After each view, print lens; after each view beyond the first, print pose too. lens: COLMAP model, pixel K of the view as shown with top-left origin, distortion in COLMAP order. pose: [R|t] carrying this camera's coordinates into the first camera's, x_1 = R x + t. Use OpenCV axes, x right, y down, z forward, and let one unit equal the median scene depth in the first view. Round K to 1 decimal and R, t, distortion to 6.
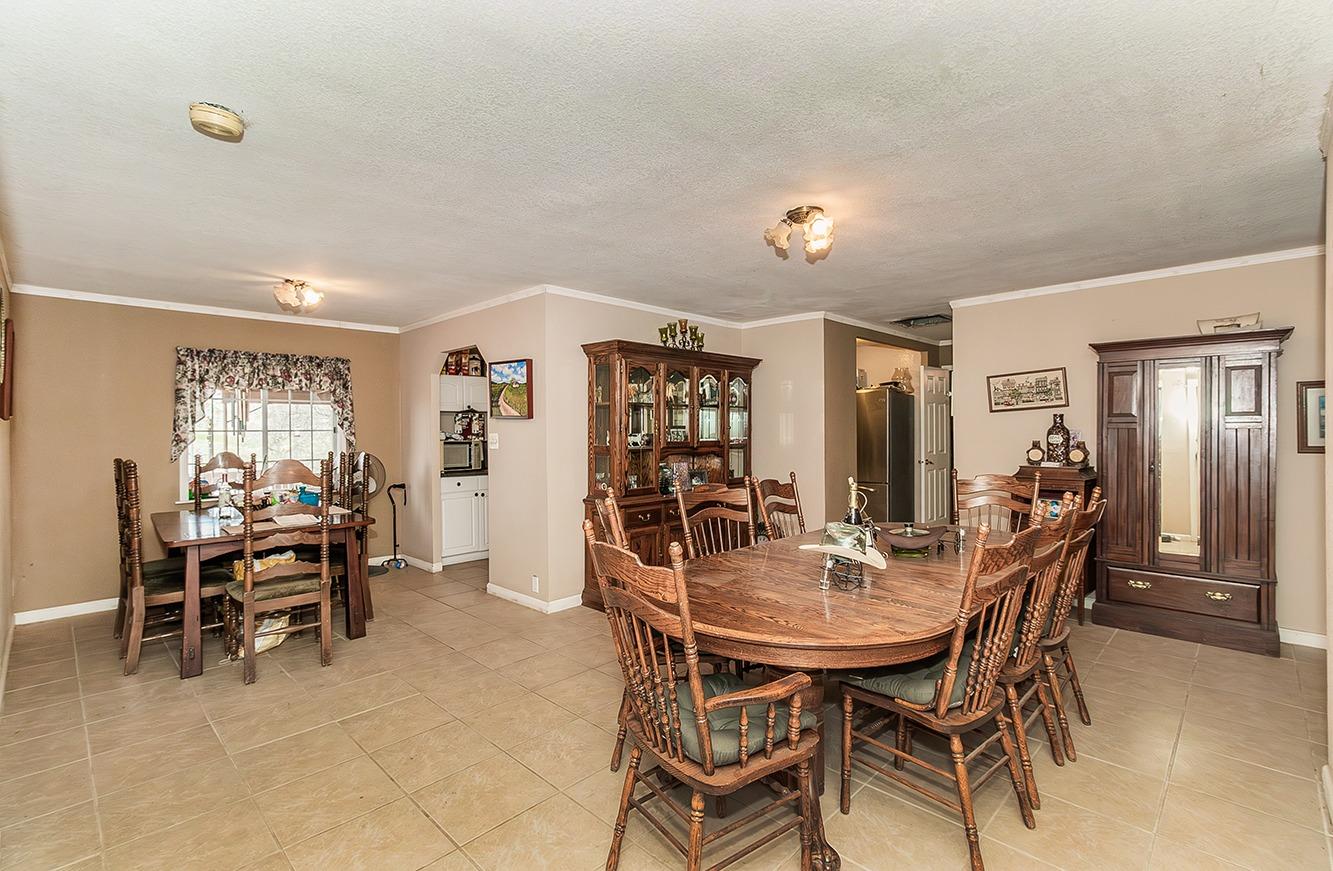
lens RADIAL K [[602.8, 0, 659.9], [0, 602.8, 436.2], [0, 0, 1]] dist [0.006967, 0.000561]
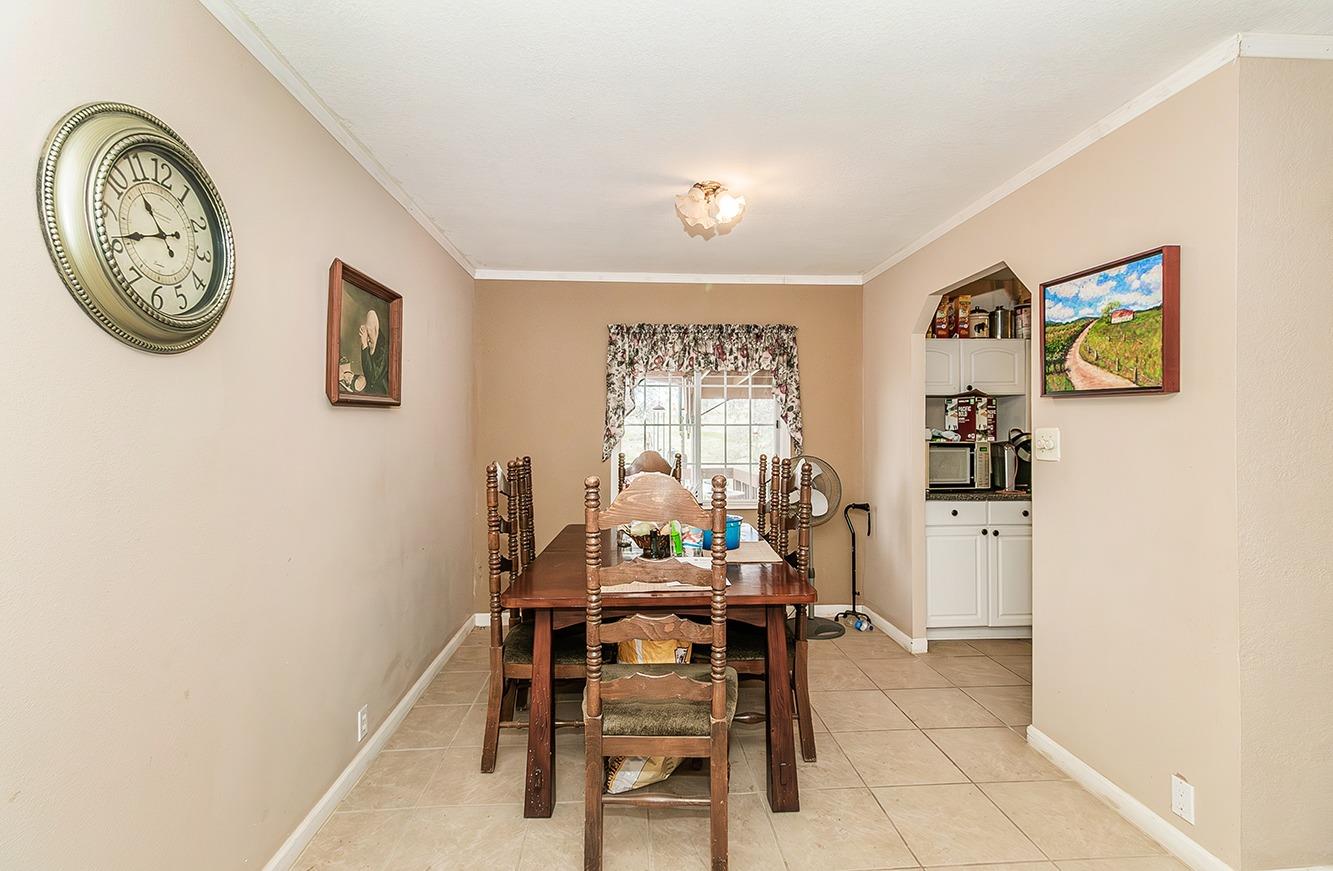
lens RADIAL K [[602.8, 0, 664.8], [0, 602.8, 427.8], [0, 0, 1]] dist [0.006967, 0.000561]
pose [[0.752224, 0.002942, -0.658901, -0.167592], [-0.012066, 0.999884, -0.009310, 0.002911], [0.658797, 0.014954, 0.752172, 0.382047]]
